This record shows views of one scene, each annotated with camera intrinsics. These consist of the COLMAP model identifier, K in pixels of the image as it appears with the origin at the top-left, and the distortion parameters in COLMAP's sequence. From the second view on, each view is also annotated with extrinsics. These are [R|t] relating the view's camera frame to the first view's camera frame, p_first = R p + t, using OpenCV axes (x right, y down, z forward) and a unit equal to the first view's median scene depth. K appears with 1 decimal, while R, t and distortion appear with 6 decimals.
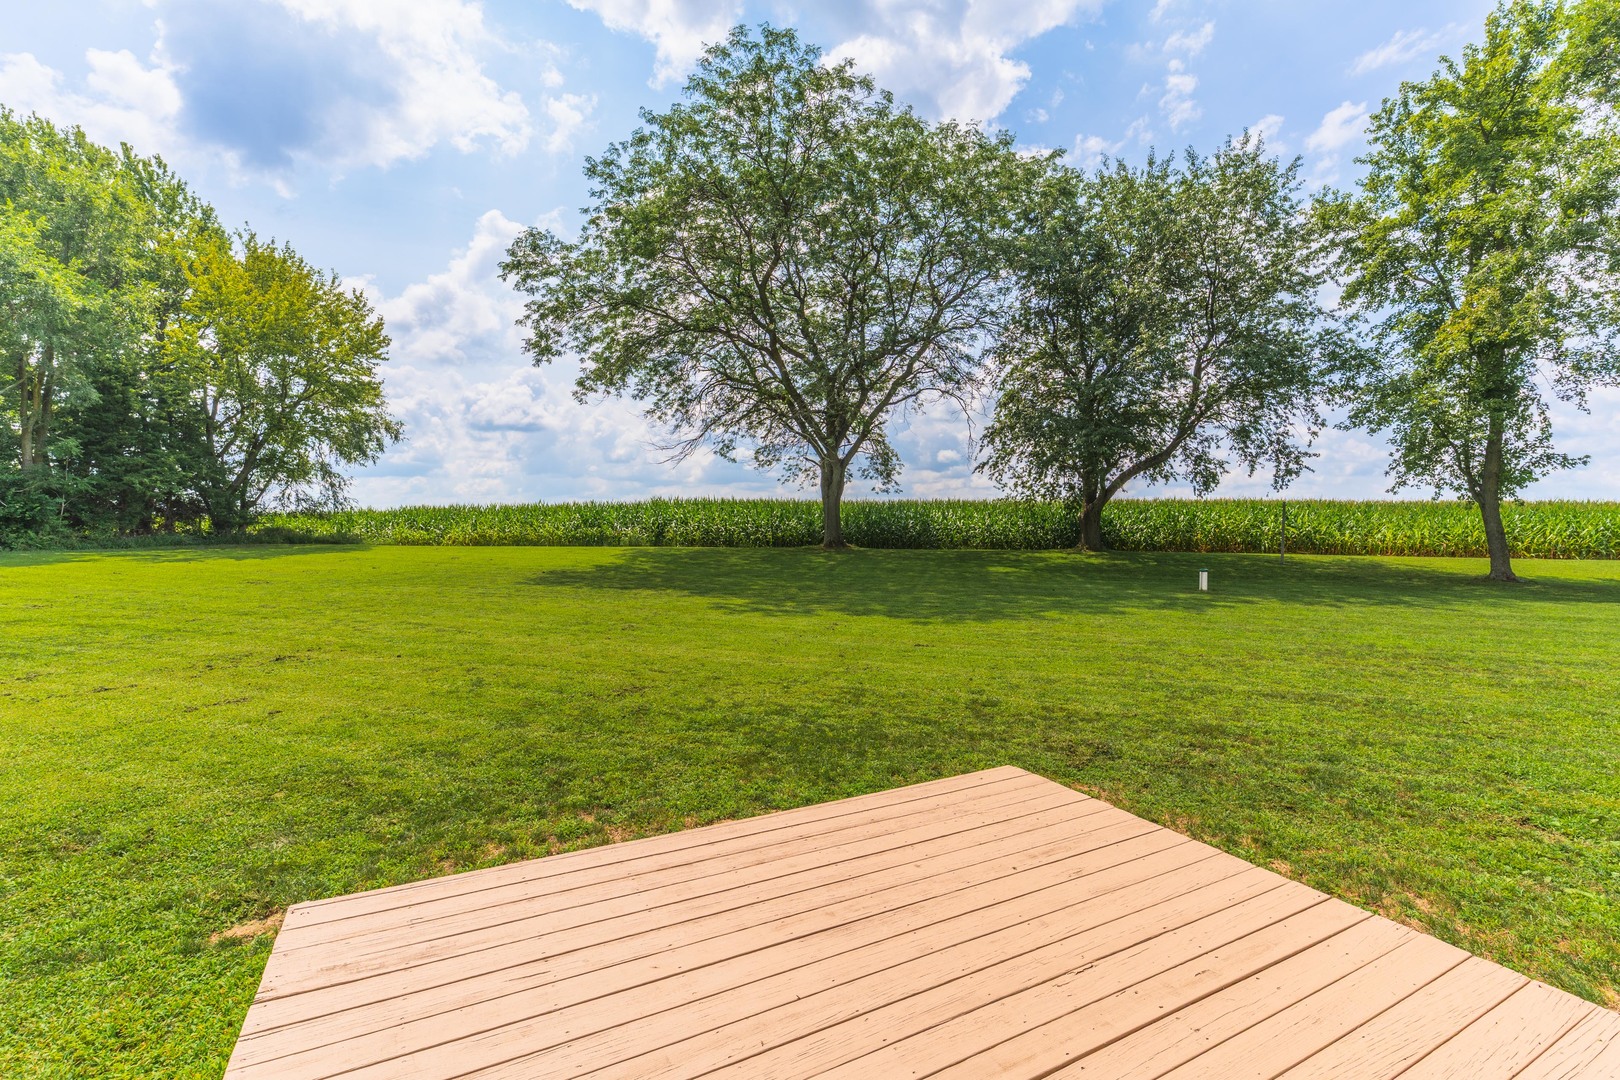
lens RADIAL K [[720.5, 0, 812.4], [0, 720.5, 537.3], [0, 0, 1]] dist [-0.004152, 0.001118]
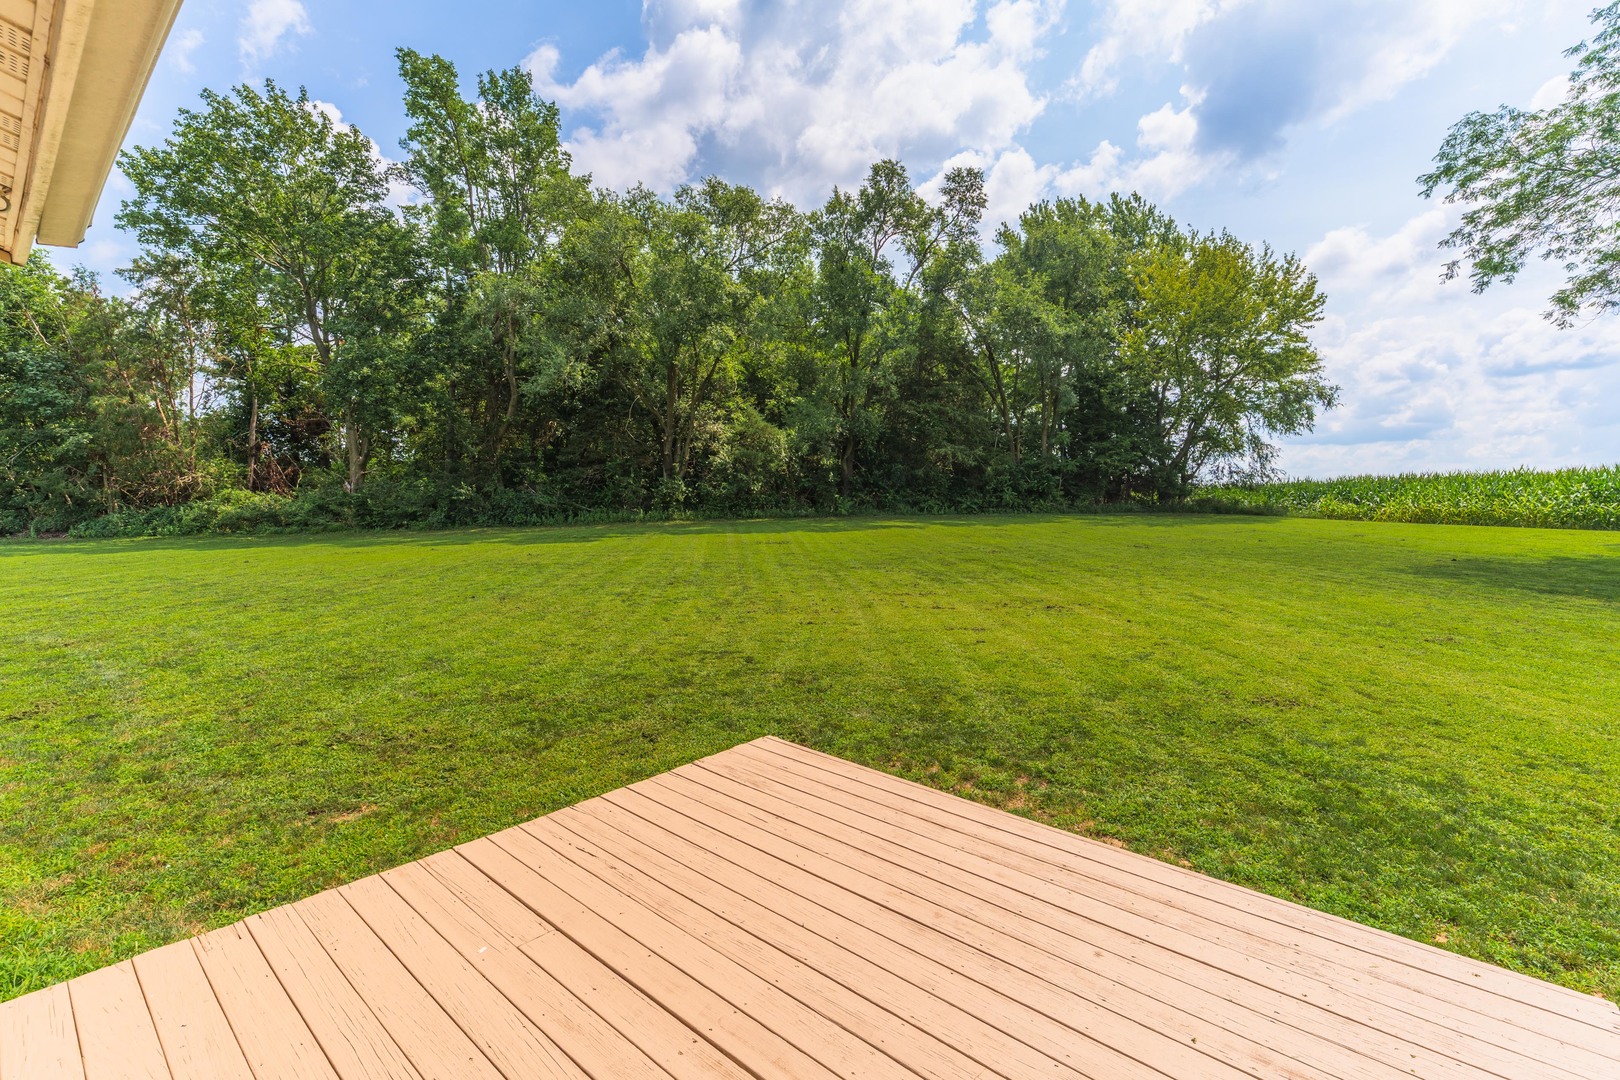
lens RADIAL K [[723.5, 0, 806.1], [0, 723.5, 533.0], [0, 0, 1]] dist [-0.001804, 0.000215]
pose [[0.365285, 0.053297, -0.929369, 0.091201], [-0.020850, 0.998578, 0.049071, -0.004102], [0.930662, 0.001452, 0.365876, 0.051325]]
